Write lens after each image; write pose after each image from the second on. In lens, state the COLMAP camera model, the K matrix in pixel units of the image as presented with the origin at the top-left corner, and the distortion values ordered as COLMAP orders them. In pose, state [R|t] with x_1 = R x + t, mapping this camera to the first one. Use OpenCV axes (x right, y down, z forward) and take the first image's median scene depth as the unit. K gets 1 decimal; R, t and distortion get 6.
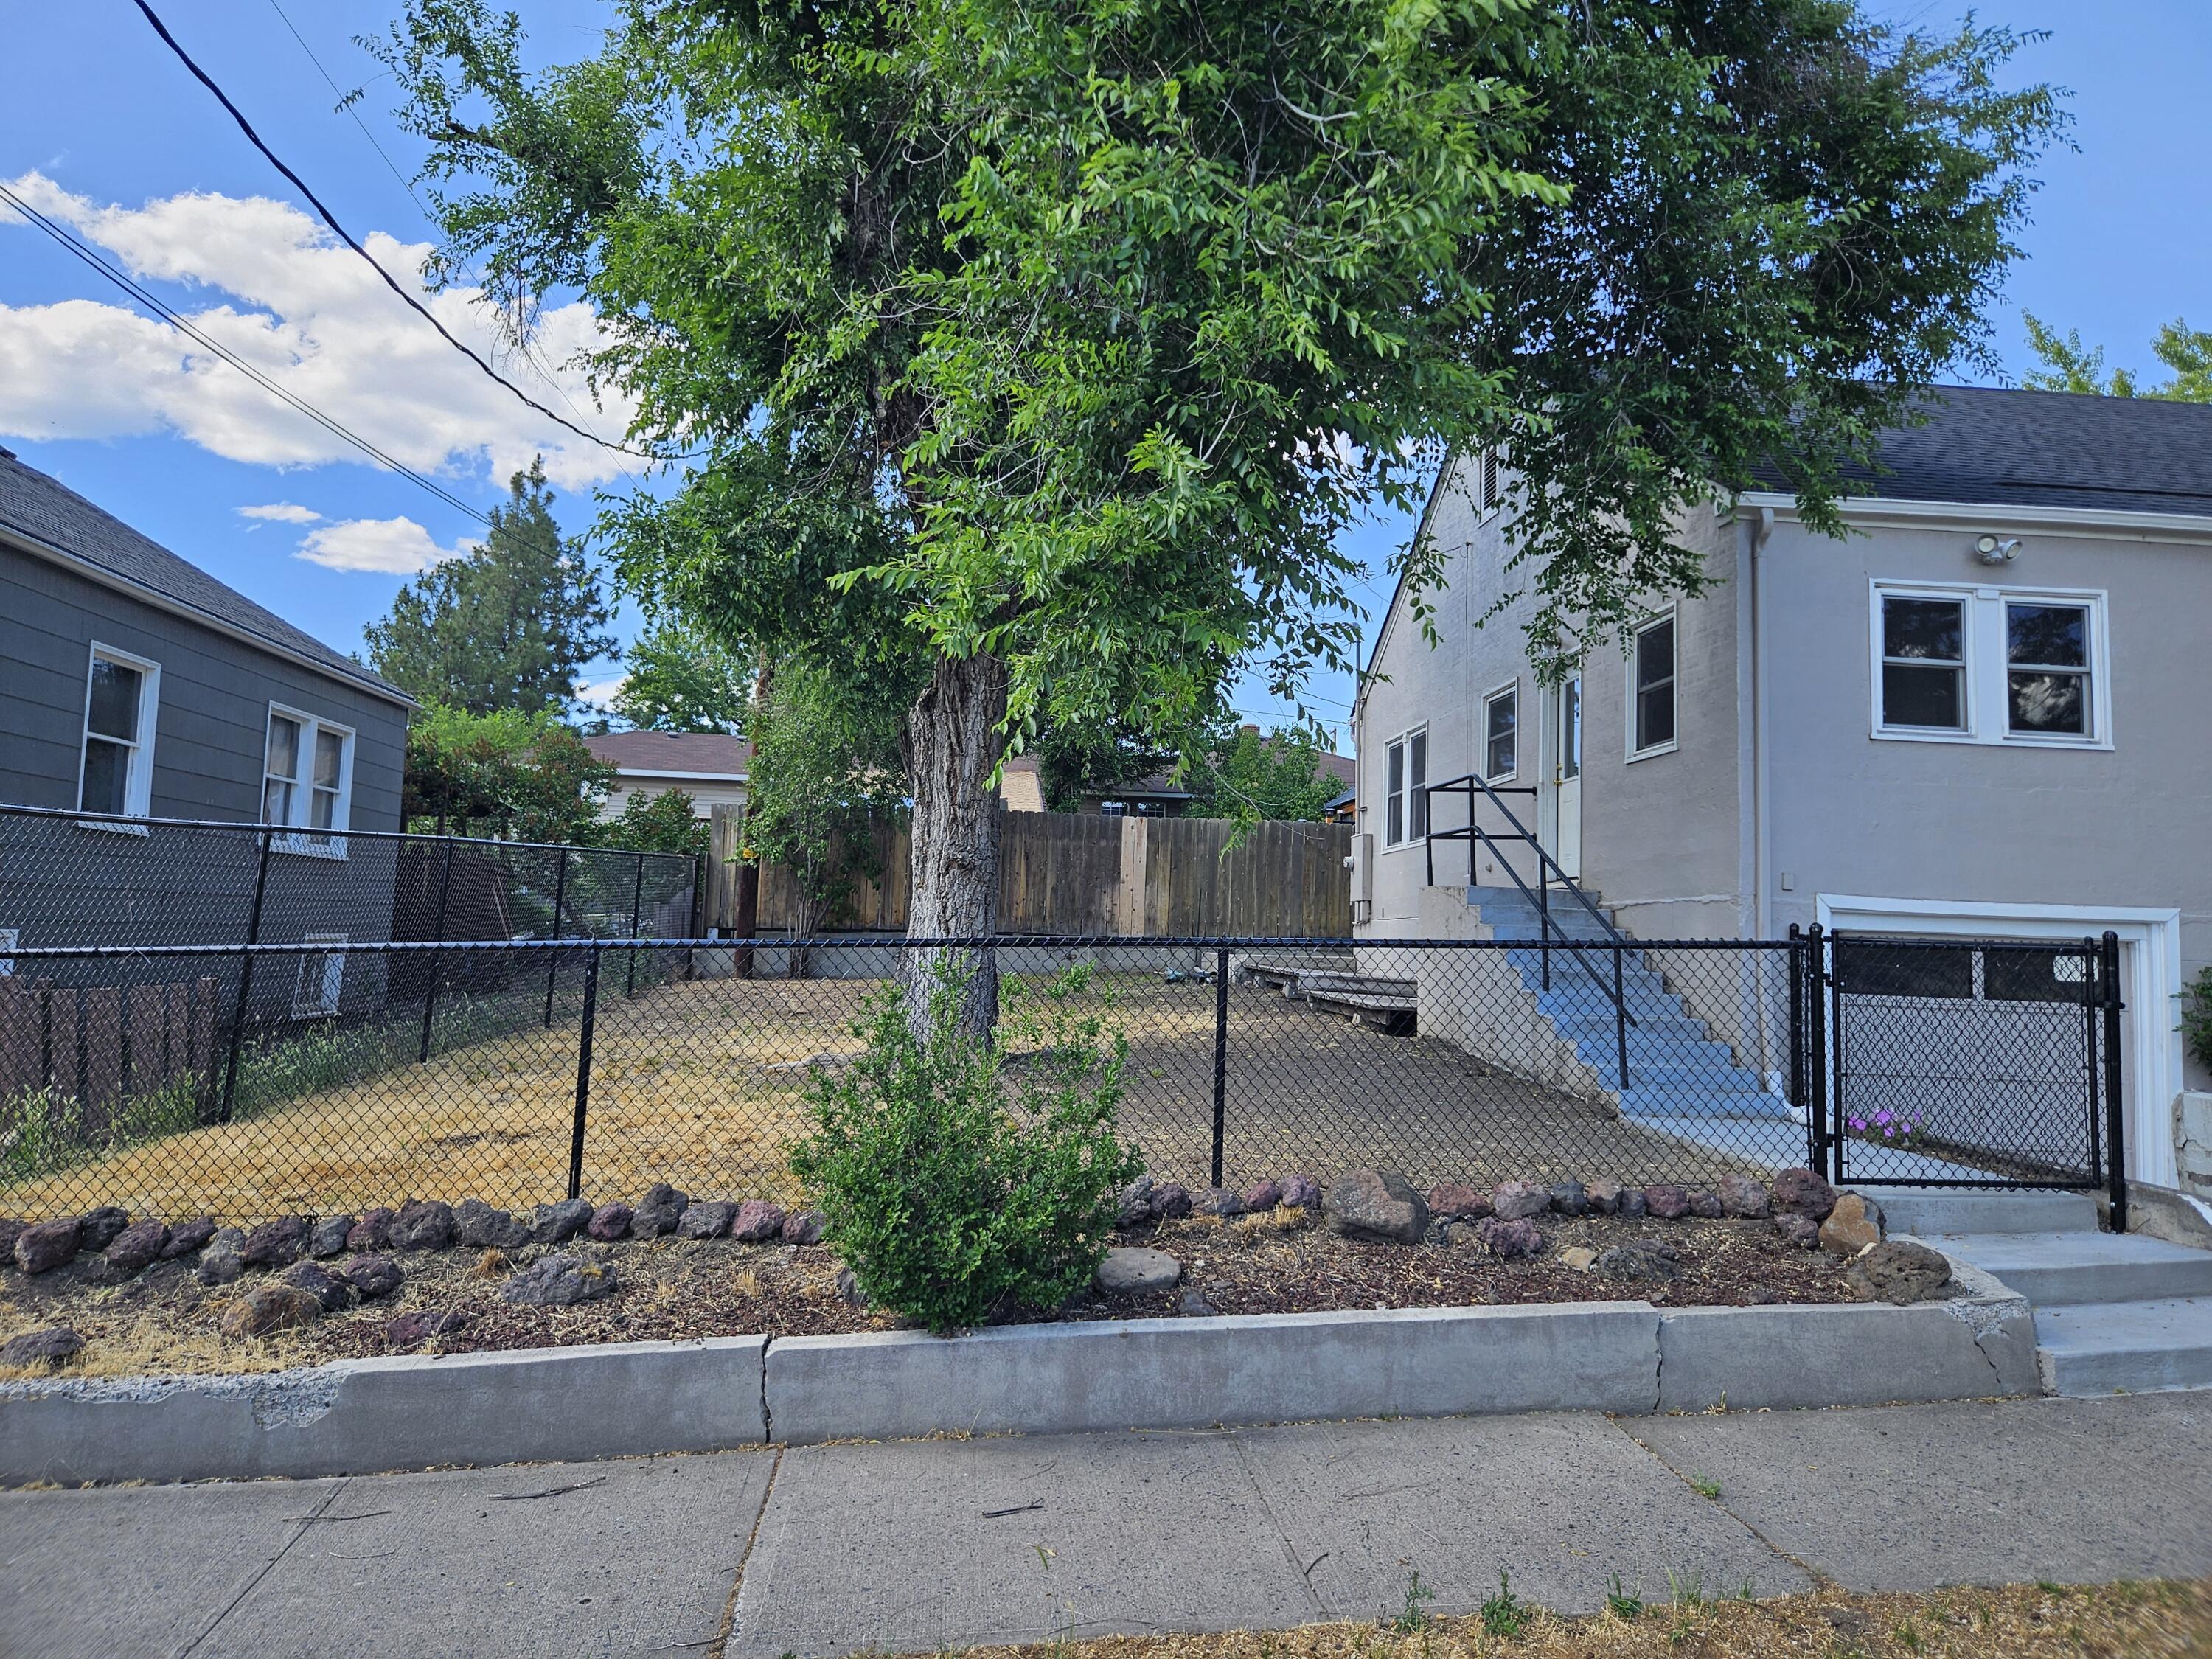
lens RADIAL K [[1423.2, 0, 1106.0], [0, 1423.2, 829.5], [0, 0, 1]] dist [0.053287, -0.042085]
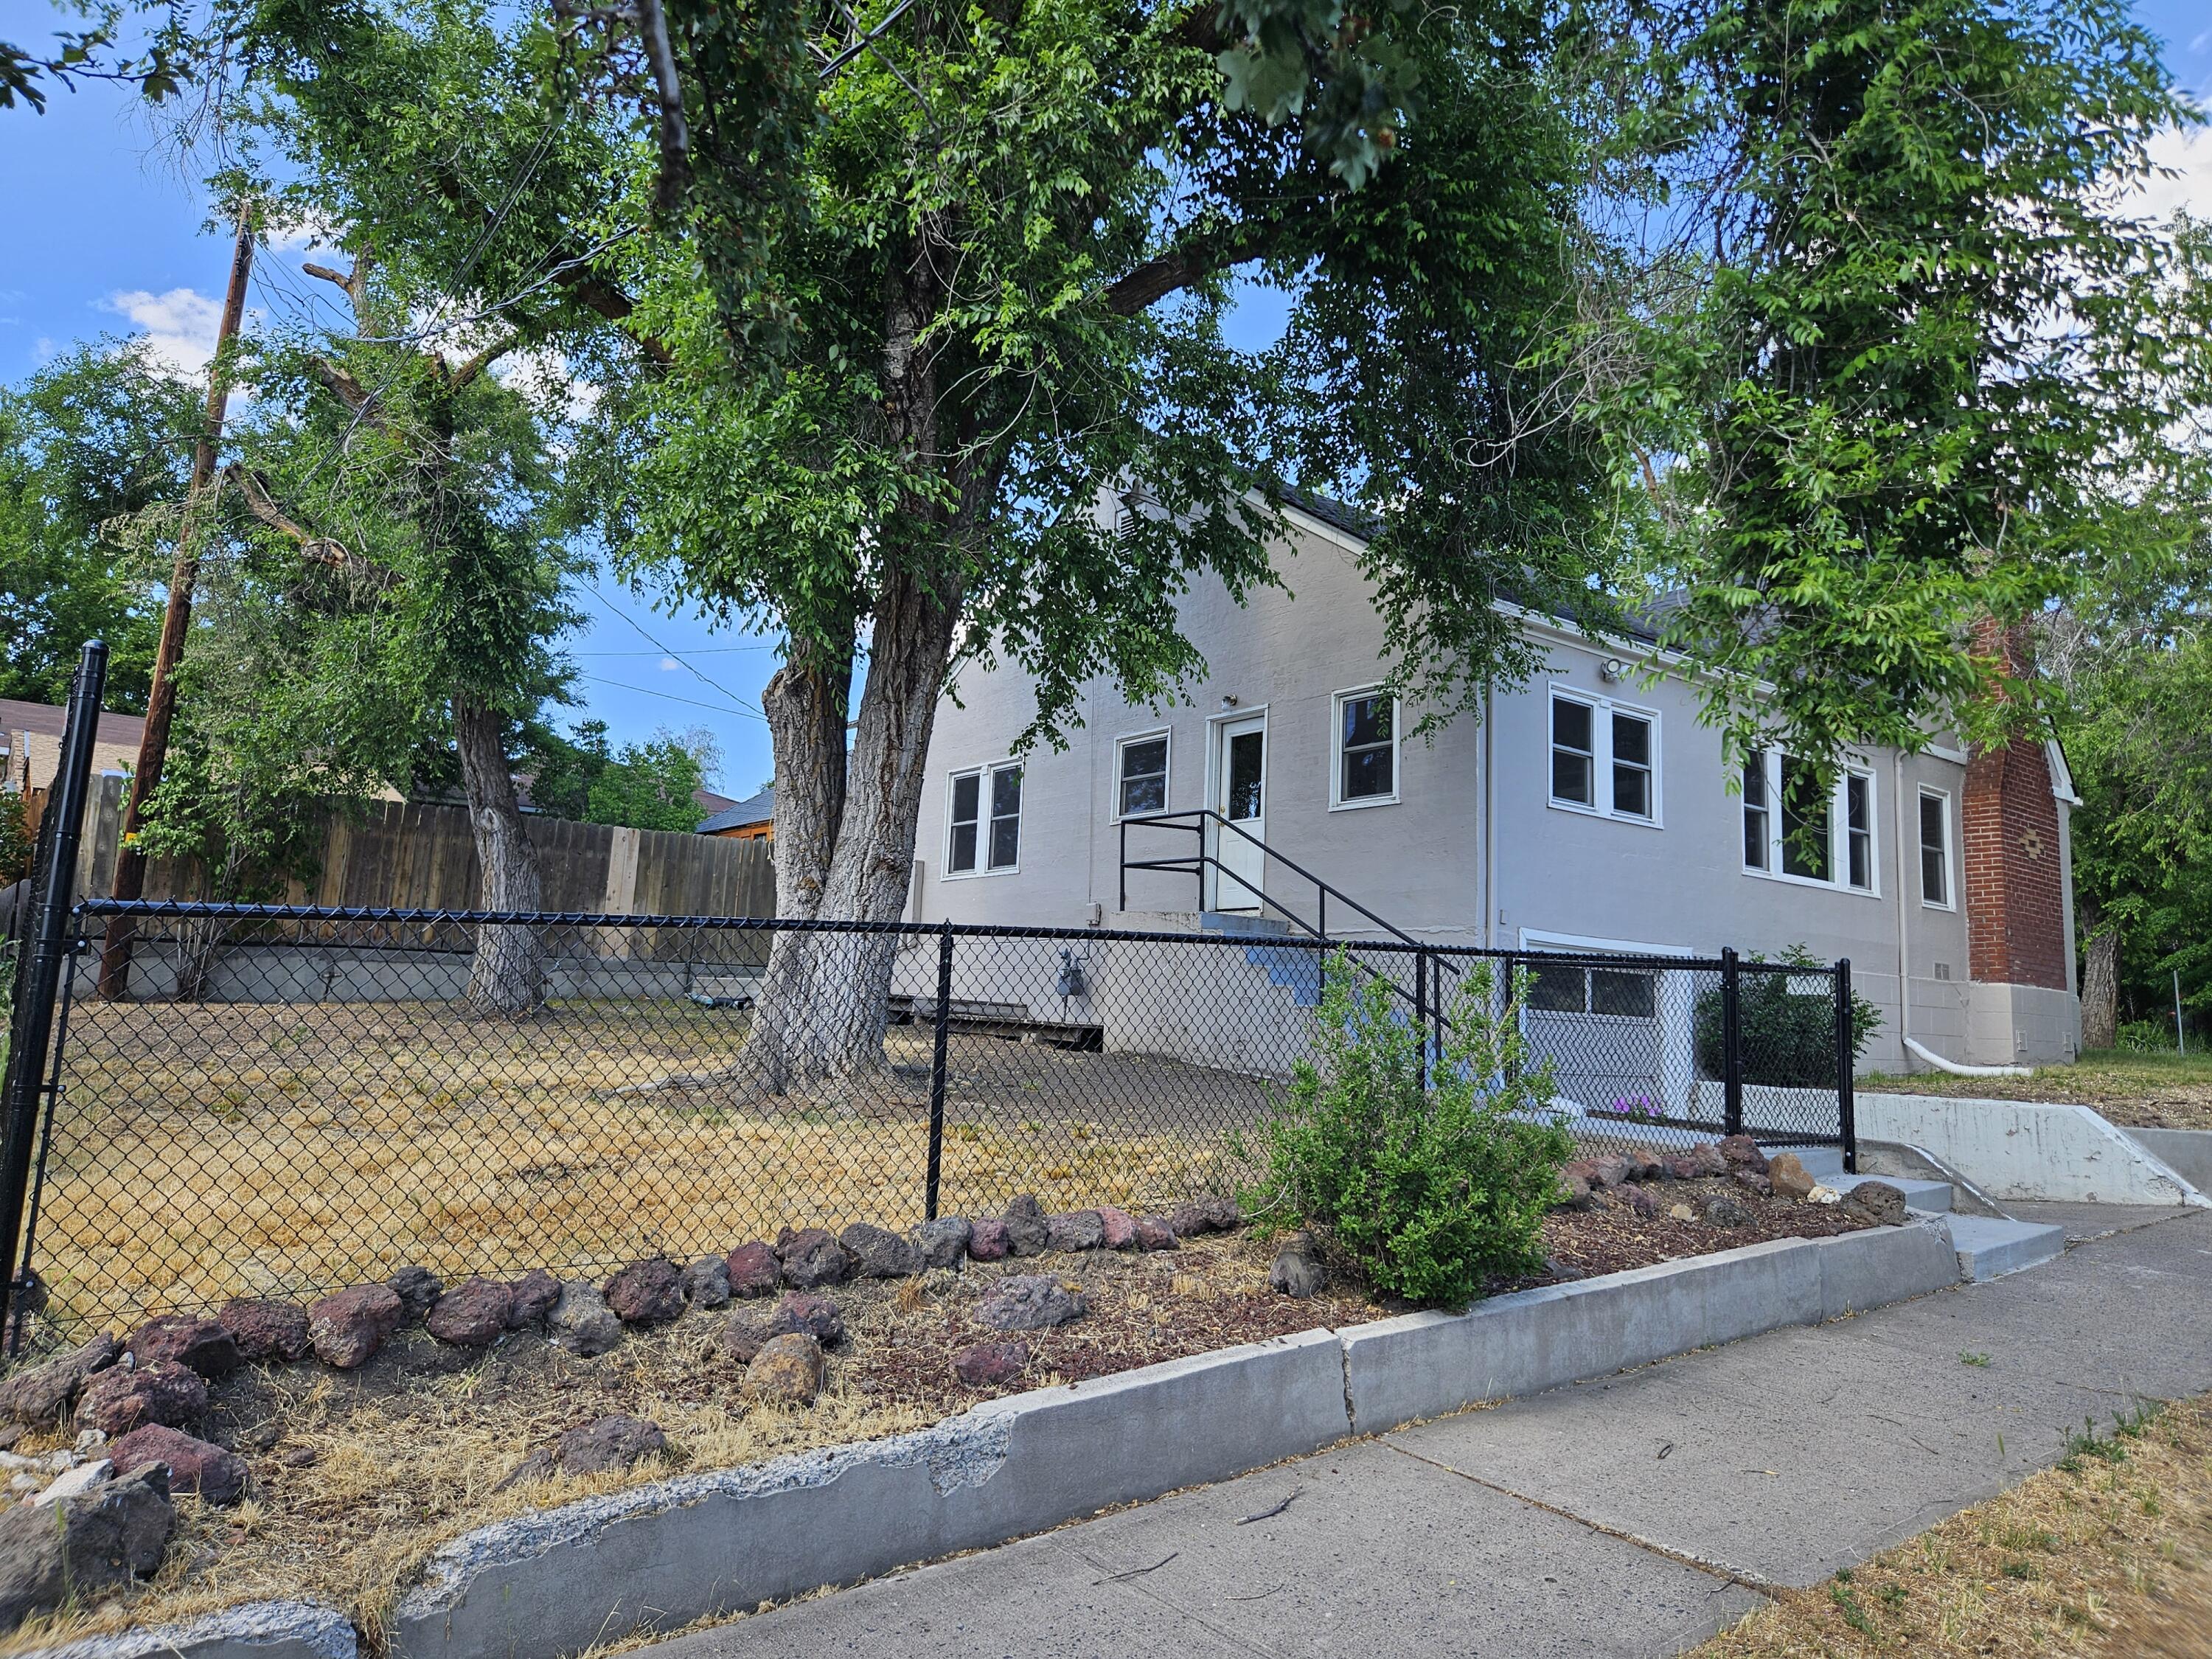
lens RADIAL K [[1423.2, 0, 1106.0], [0, 1423.2, 829.5], [0, 0, 1]] dist [0.053287, -0.042085]
pose [[0.859461, 0.068825, 0.506546, -0.800973], [-0.056026, 0.997608, -0.040487, 0.054136], [-0.508121, 0.006418, 0.861262, 0.207634]]
